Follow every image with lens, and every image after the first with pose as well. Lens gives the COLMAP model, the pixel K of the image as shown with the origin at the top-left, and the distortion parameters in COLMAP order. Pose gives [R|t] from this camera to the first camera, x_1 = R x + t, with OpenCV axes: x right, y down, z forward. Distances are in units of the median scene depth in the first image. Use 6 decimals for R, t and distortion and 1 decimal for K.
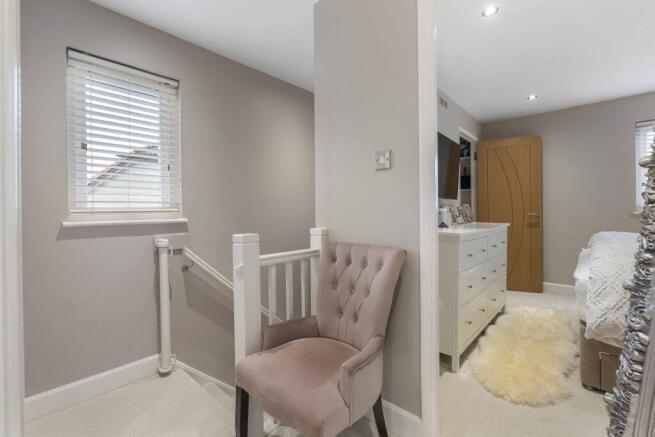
lens RADIAL K [[294.4, 0, 323.6], [0, 294.4, 213.1], [0, 0, 1]] dist [-0.001500, -0.000157]
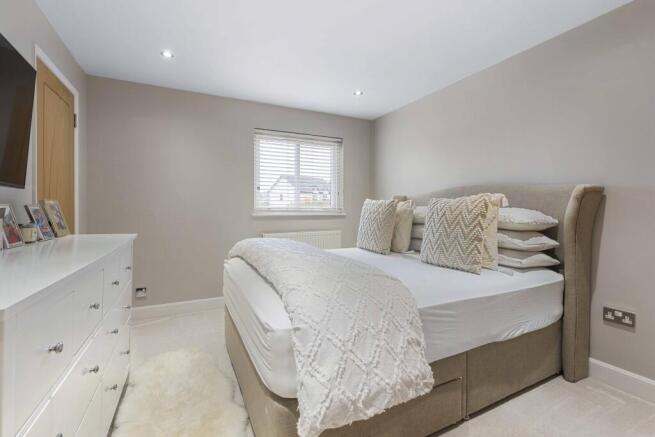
lens RADIAL K [[294.4, 0, 323.6], [0, 294.4, 213.1], [0, 0, 1]] dist [-0.001500, -0.000157]
pose [[0.374423, 0.007610, 0.927227, 0.227424], [-0.003838, 0.999970, -0.006657, -0.007064], [-0.927250, -0.001066, 0.374441, 0.448665]]
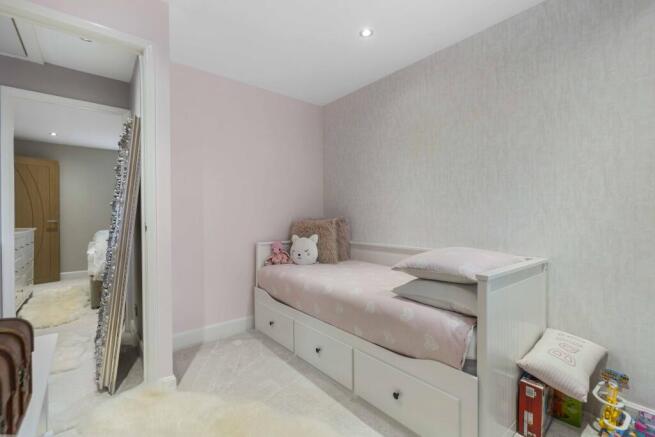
lens RADIAL K [[294.9, 0, 327.5], [0, 294.9, 218.5], [0, 0, 1]] dist [-0.001638, -0.000029]
pose [[0.157197, 0.004699, 0.987556, -0.509048], [0.006331, 0.999963, -0.005766, 0.009834], [-0.987547, 0.007159, 0.157162, -0.539999]]
